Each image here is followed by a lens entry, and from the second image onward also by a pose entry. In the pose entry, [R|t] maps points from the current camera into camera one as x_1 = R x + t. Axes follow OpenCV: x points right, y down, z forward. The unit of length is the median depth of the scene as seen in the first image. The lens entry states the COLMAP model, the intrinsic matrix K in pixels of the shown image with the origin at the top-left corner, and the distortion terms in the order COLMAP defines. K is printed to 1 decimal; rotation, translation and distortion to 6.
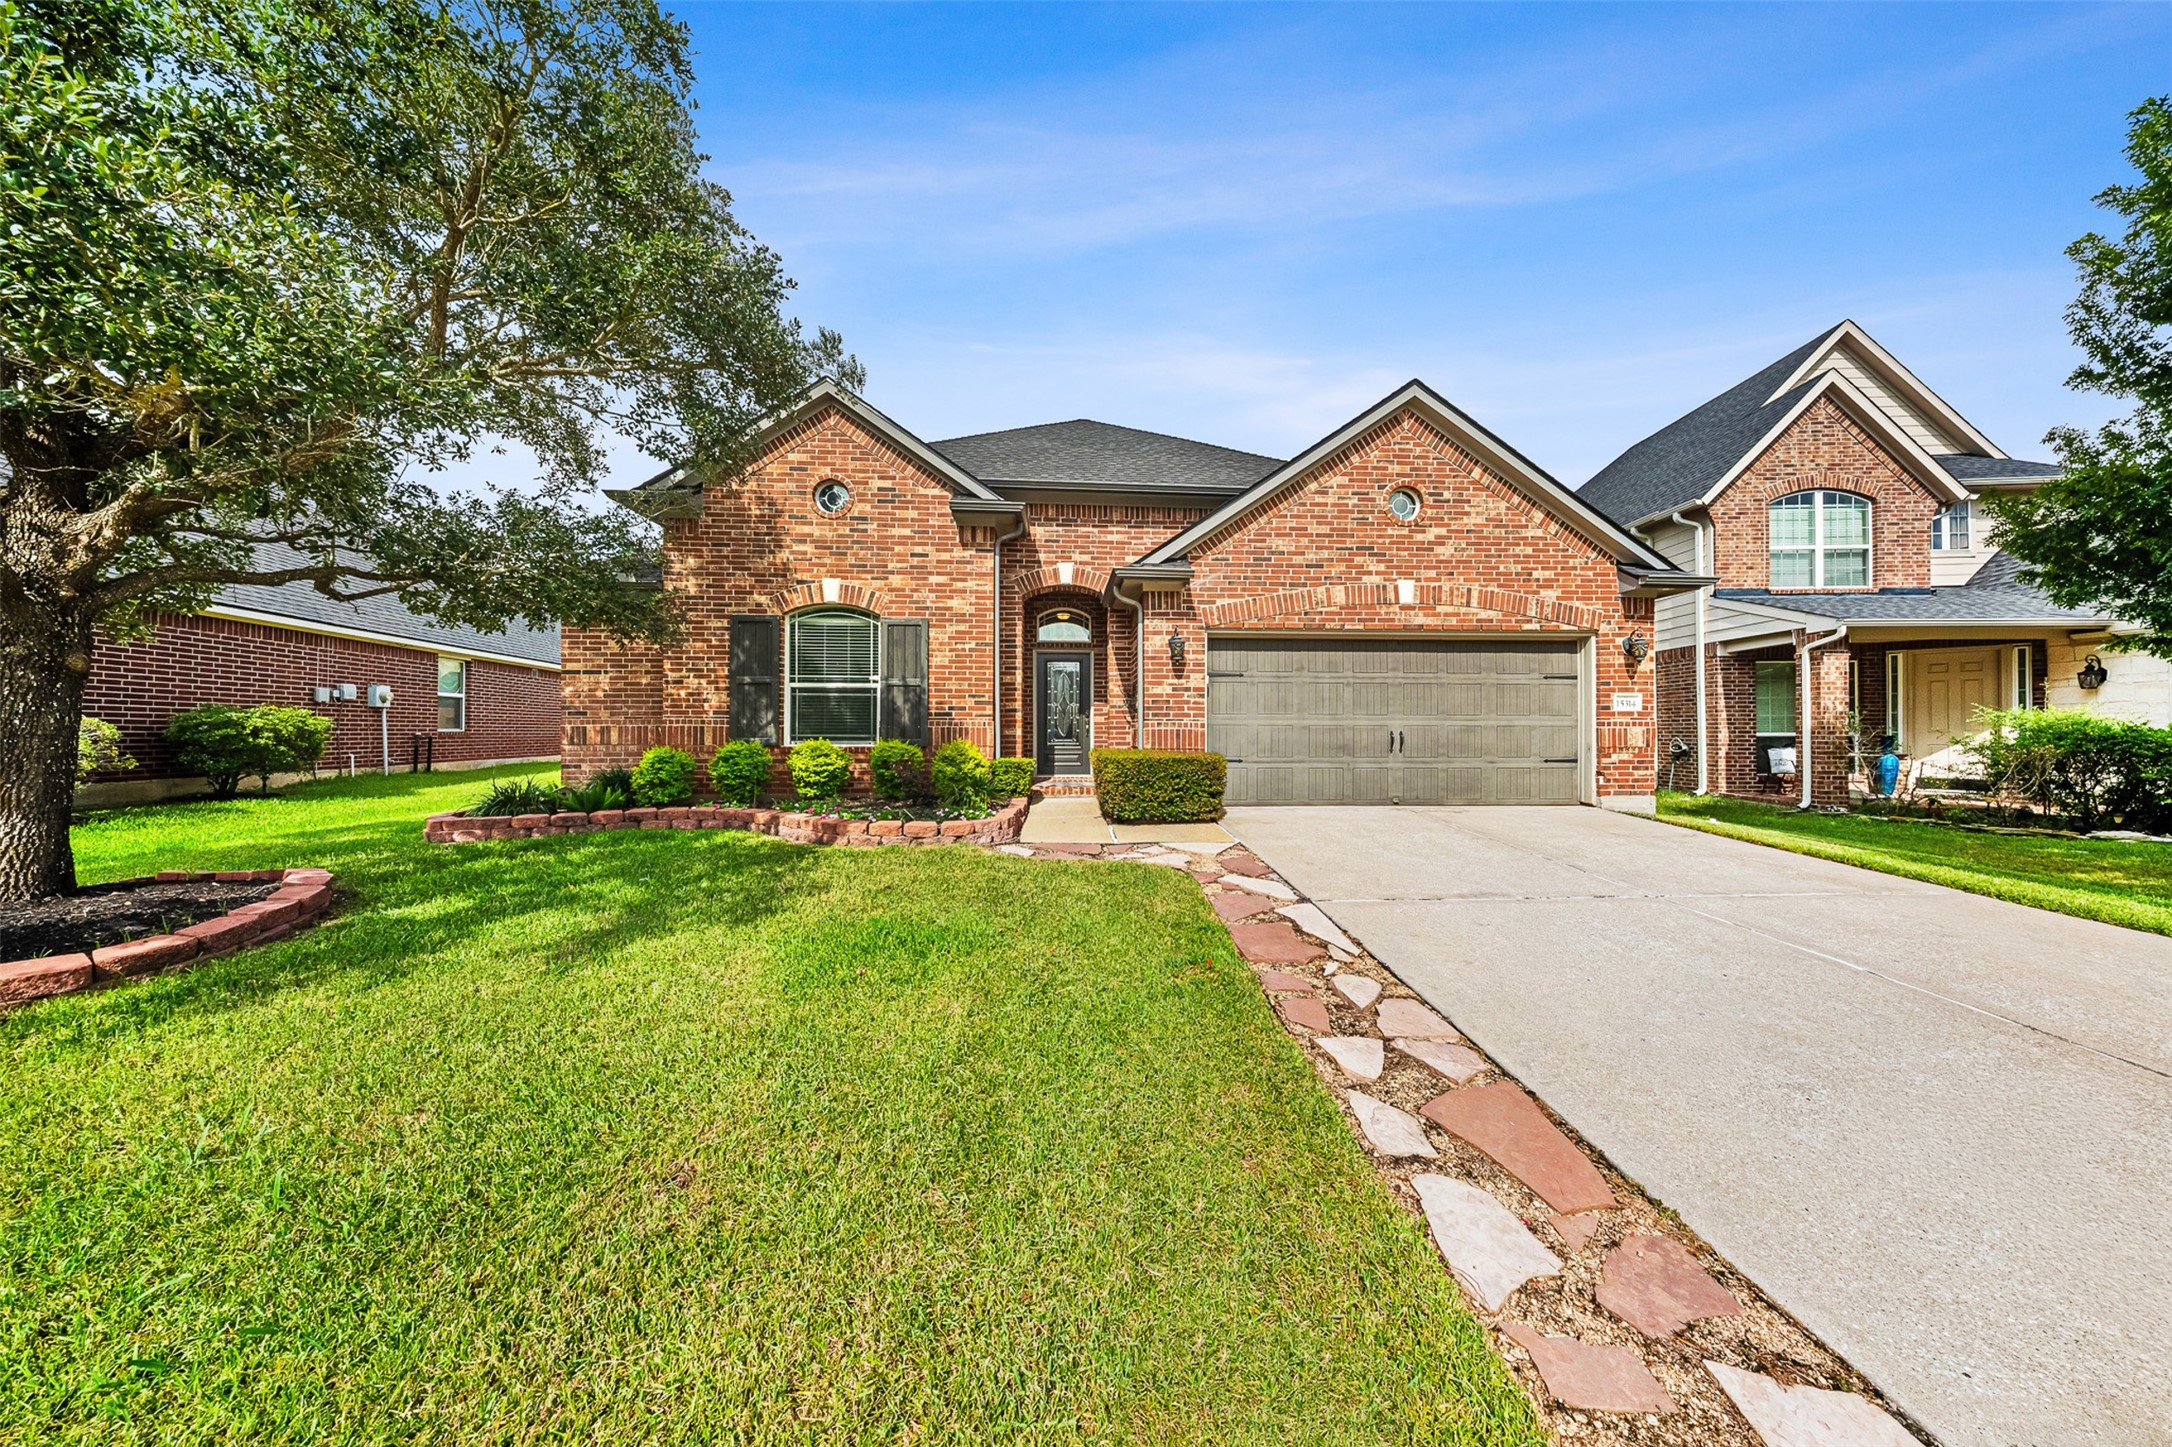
lens RADIAL K [[644.7, 0, 1097.6], [0, 644.7, 728.9], [0, 0, 1]] dist [0.000112, 0.000008]
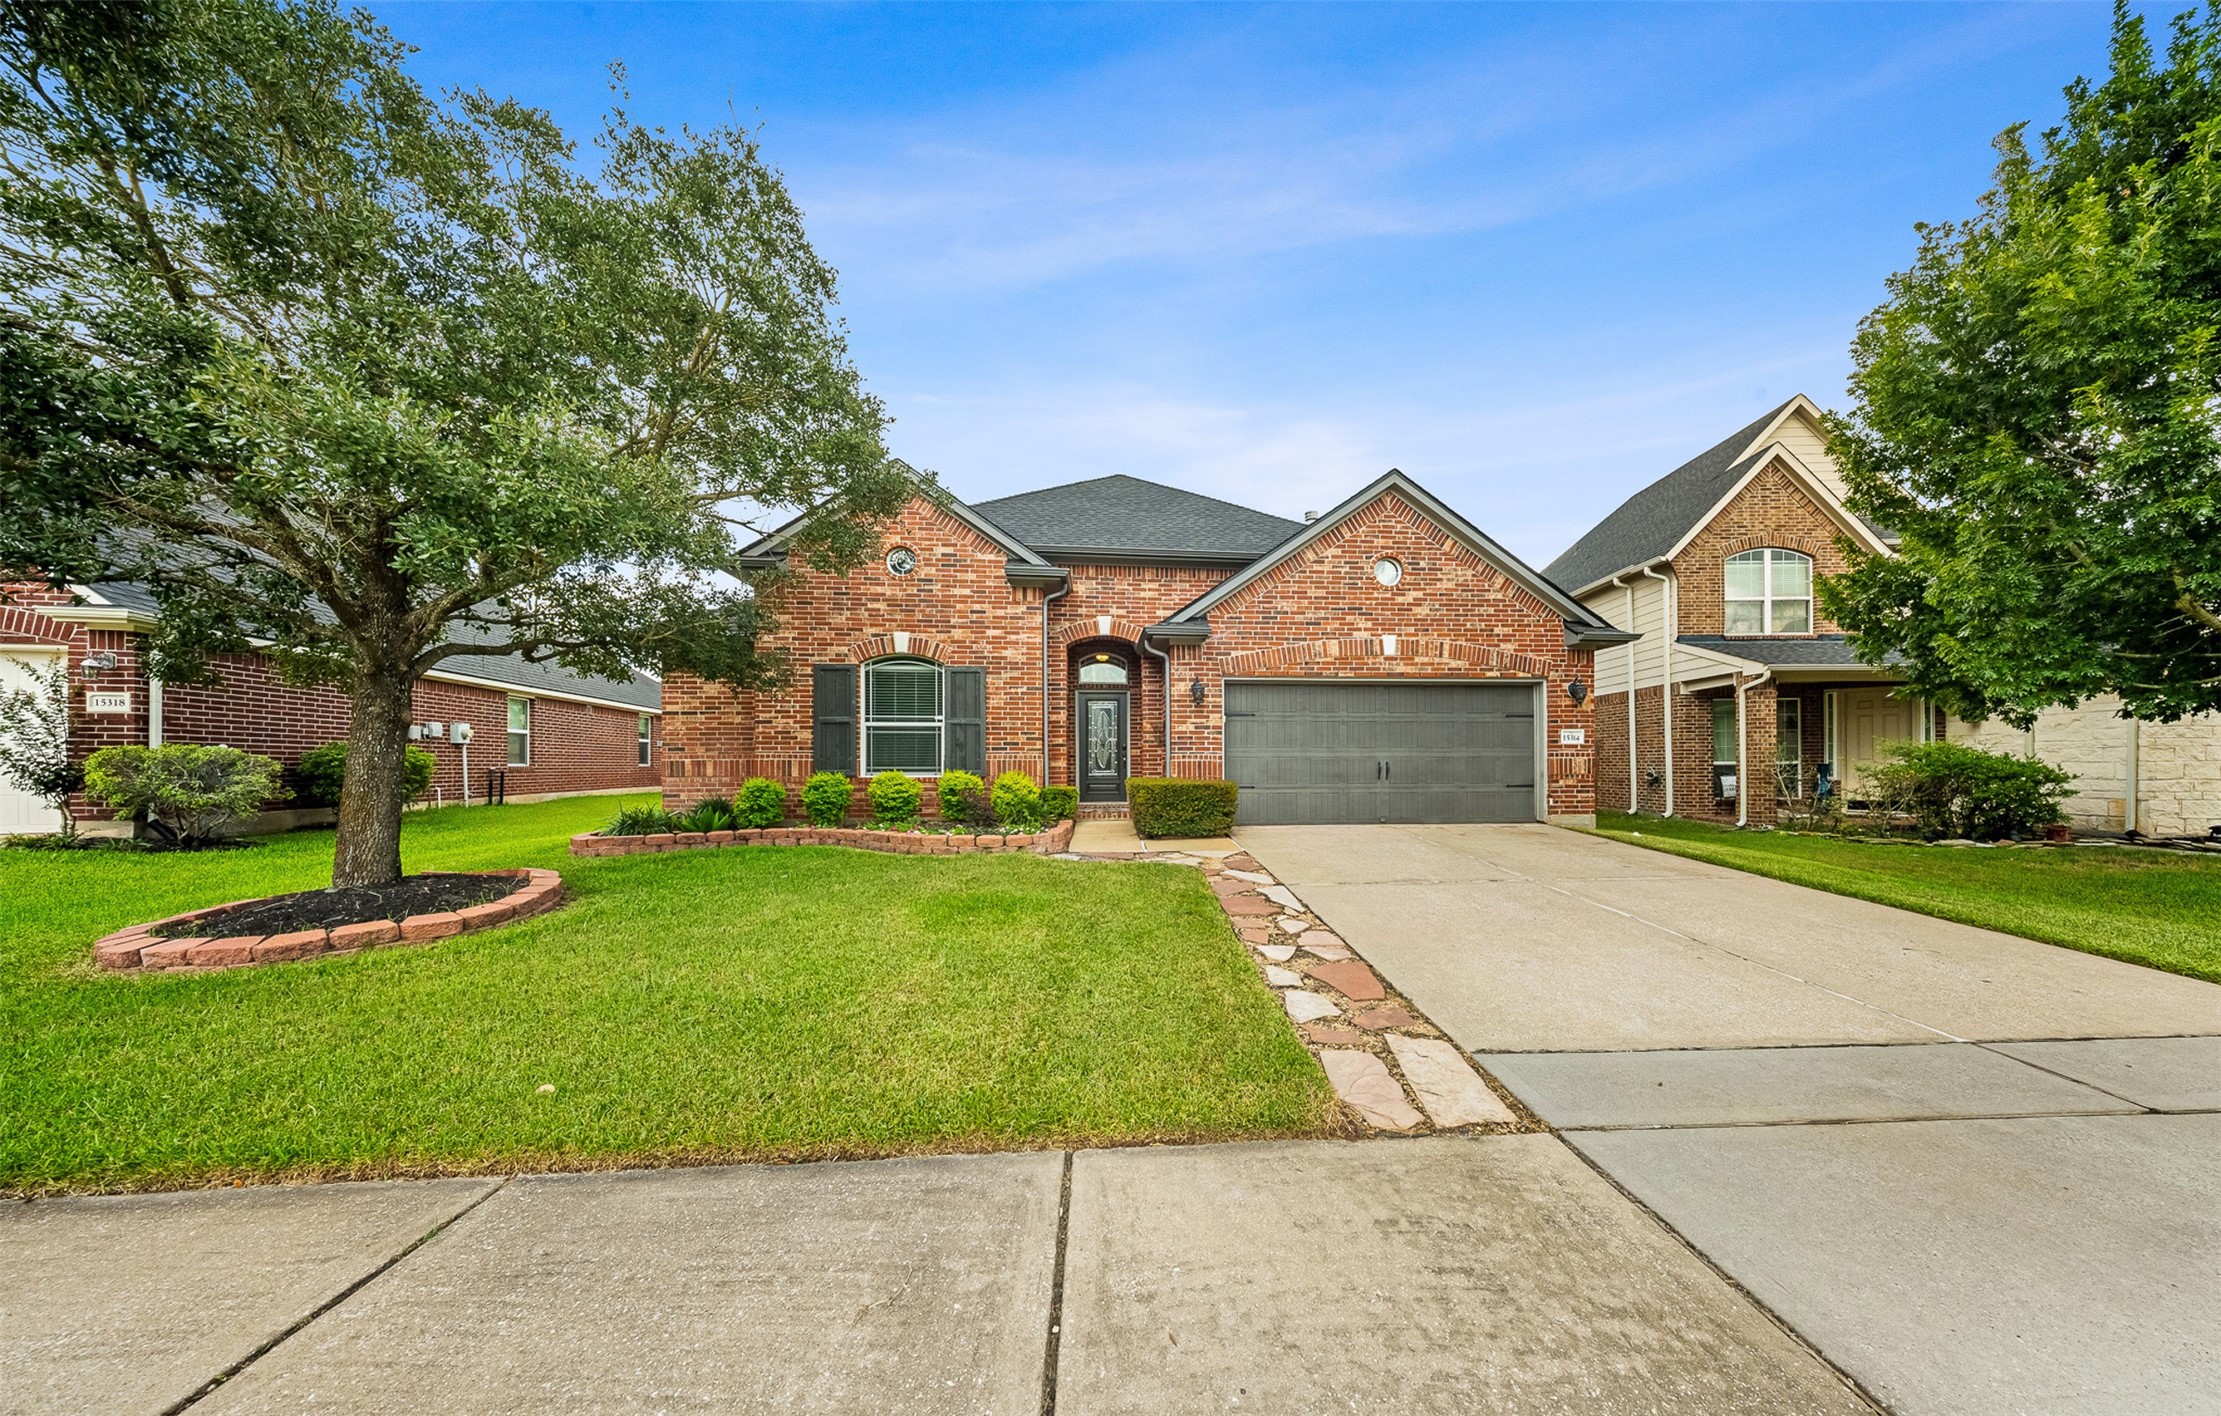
lens RADIAL K [[677.7, 0, 1161.8], [0, 677.7, 765.4], [0, 0, 1]] dist [0.002222, 0.000033]
pose [[0.999406, -0.004777, 0.034142, 0.011804], [0.004570, 0.999971, 0.006150, 0.001012], [-0.034170, -0.005990, 0.999398, -0.238497]]
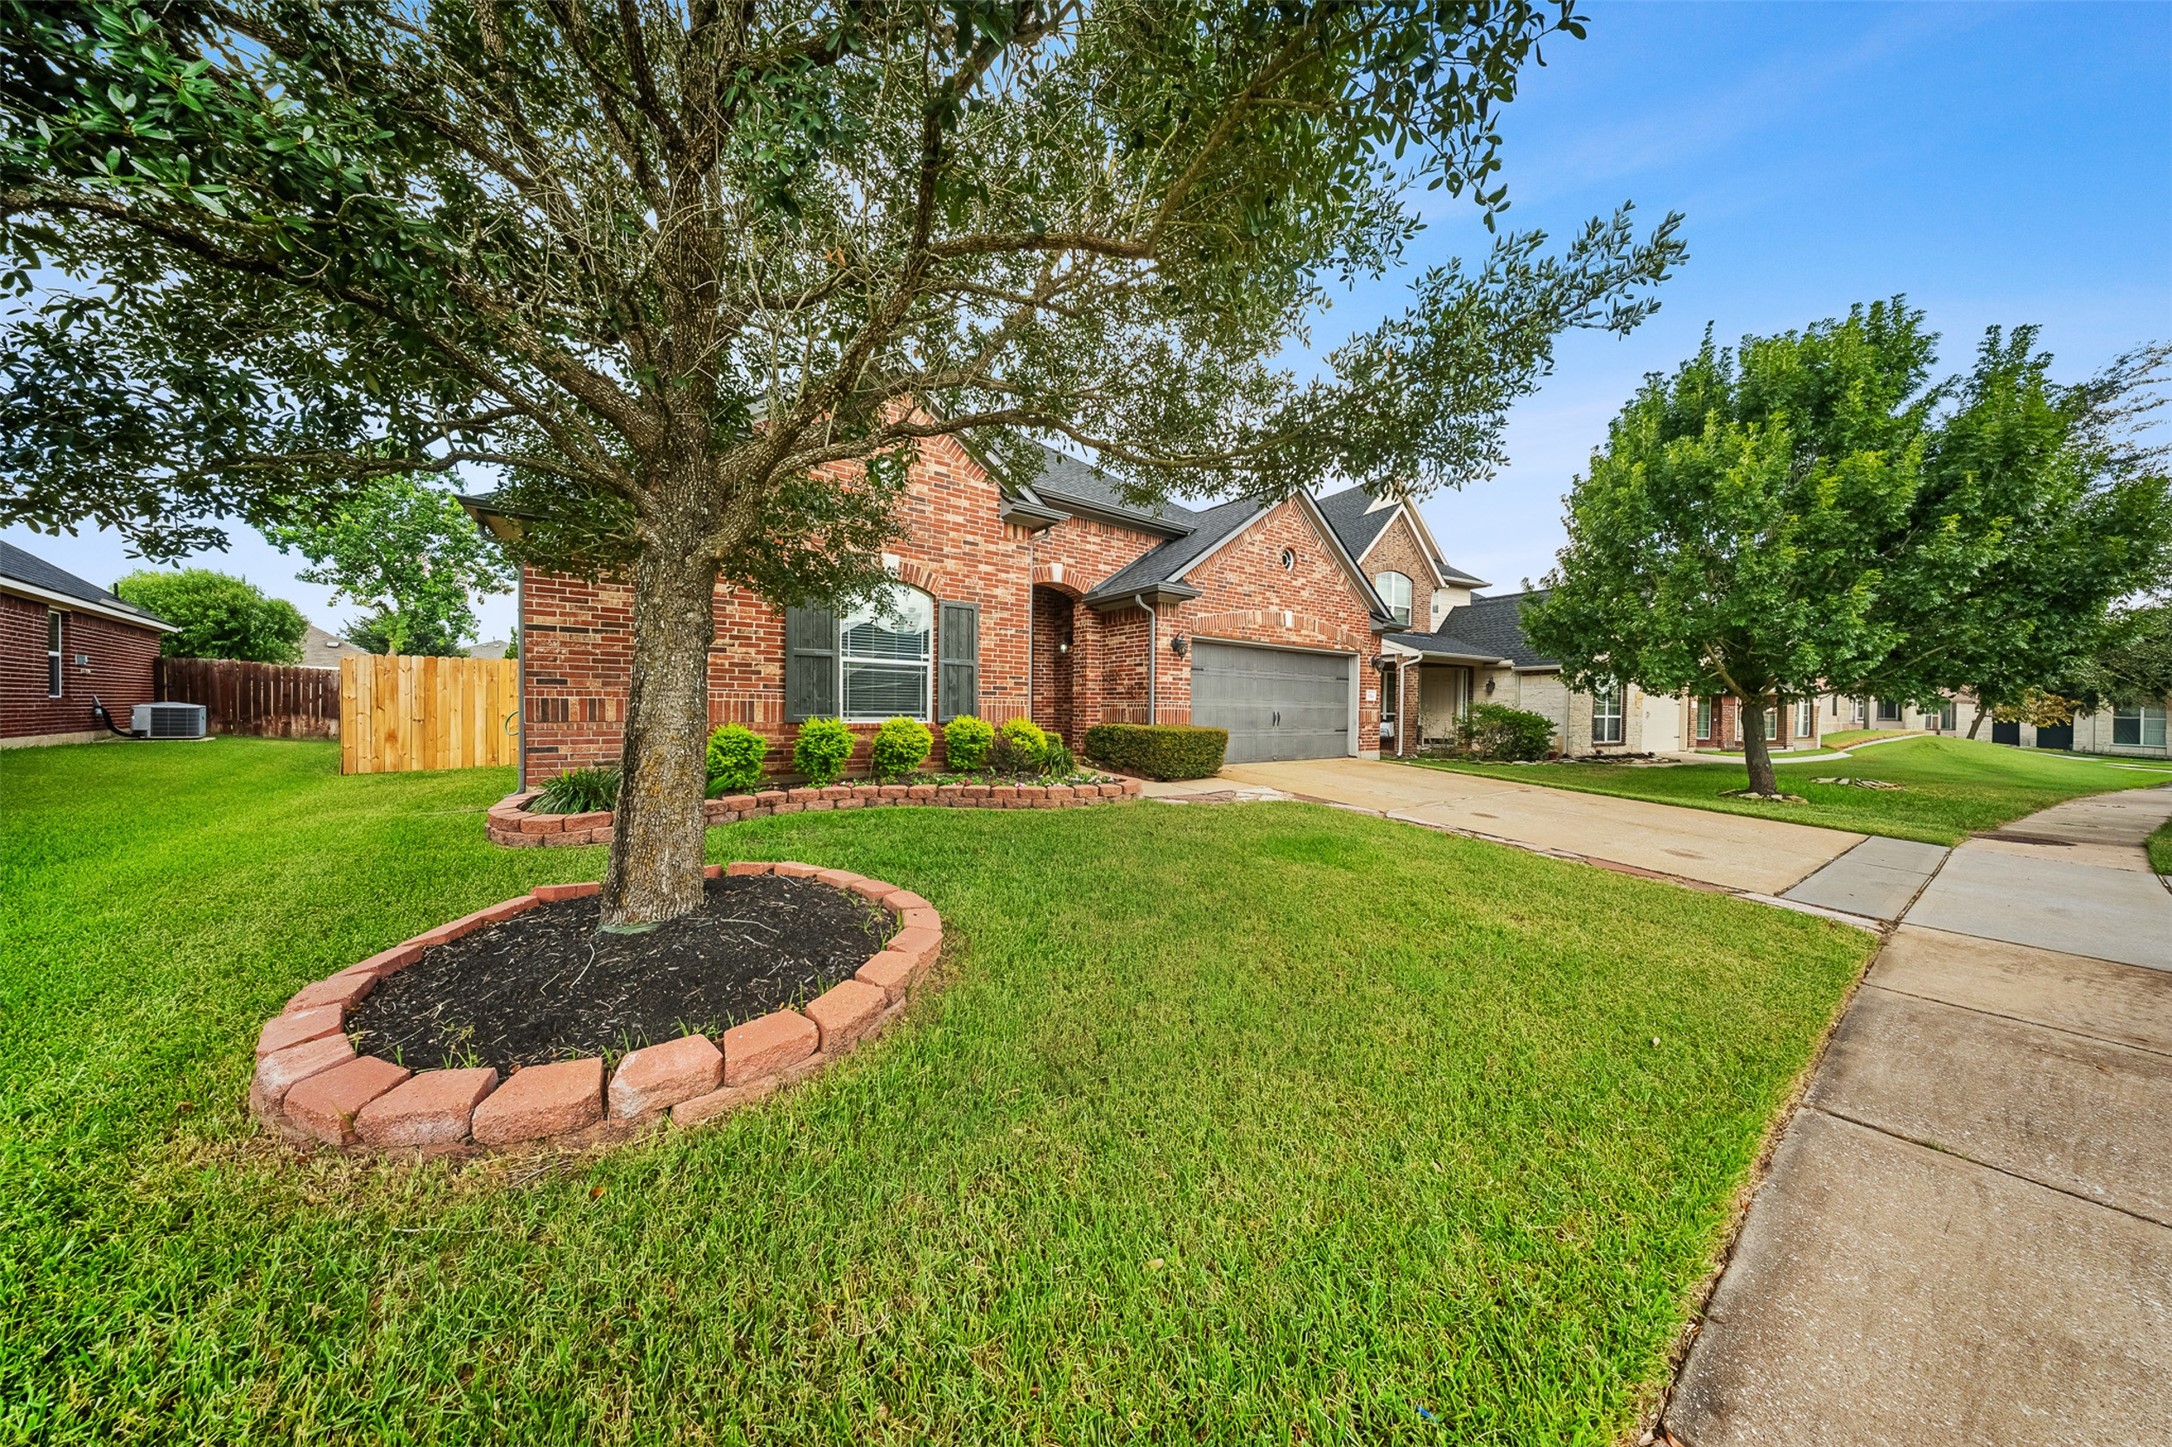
lens RADIAL K [[644.7, 0, 1084.5], [0, 644.7, 717.2], [0, 0, 1]] dist [0.000112, 0.000008]
pose [[0.837567, 0.001671, 0.546332, -0.717344], [-0.013972, 0.999734, 0.018361, -0.004581], [-0.546156, -0.023012, 0.837368, -0.001395]]
